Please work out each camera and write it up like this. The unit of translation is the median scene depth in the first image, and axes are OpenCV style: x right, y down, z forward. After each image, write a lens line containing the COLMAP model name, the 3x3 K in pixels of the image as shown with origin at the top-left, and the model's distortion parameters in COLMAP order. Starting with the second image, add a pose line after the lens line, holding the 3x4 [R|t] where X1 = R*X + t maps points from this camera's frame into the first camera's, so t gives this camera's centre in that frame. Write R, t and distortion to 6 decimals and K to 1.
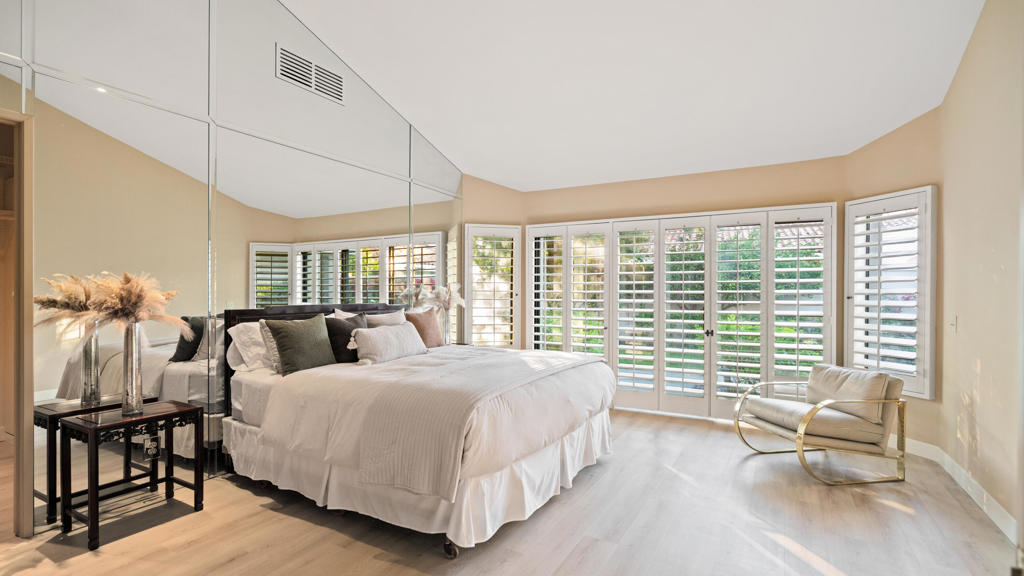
lens RADIAL K [[472.5, 0, 508.9], [0, 472.5, 290.5], [0, 0, 1]] dist [-0.009160, 0.002158]
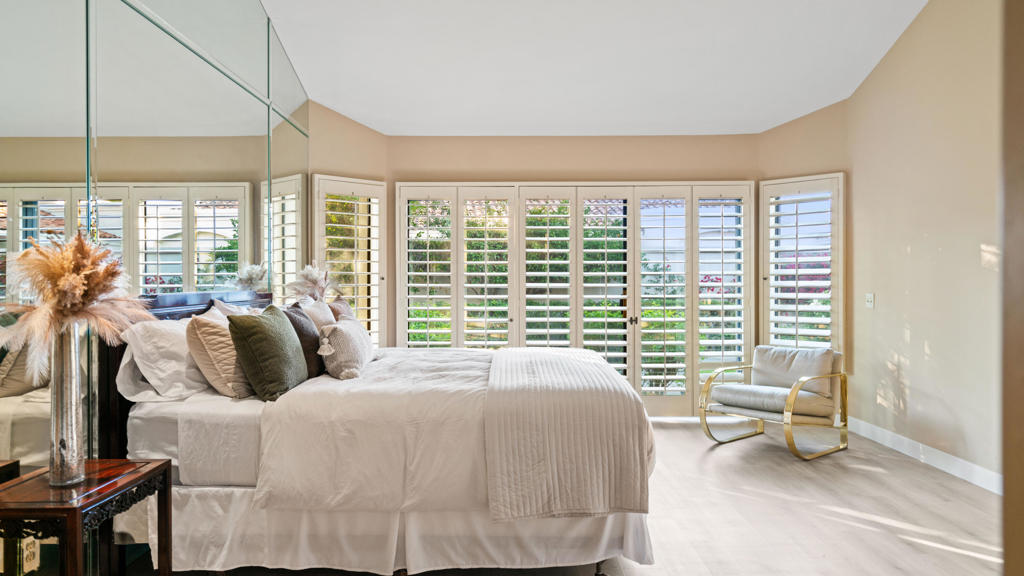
lens RADIAL K [[685.8, 0, 472.7], [0, 685.8, 282.9], [0, 0, 1]] dist [-0.002861, -0.005745]
pose [[0.876506, -0.005539, 0.481360, -0.567584], [0.002359, 0.999971, 0.007212, 0.013092], [-0.481386, -0.005186, 0.876493, 0.039363]]
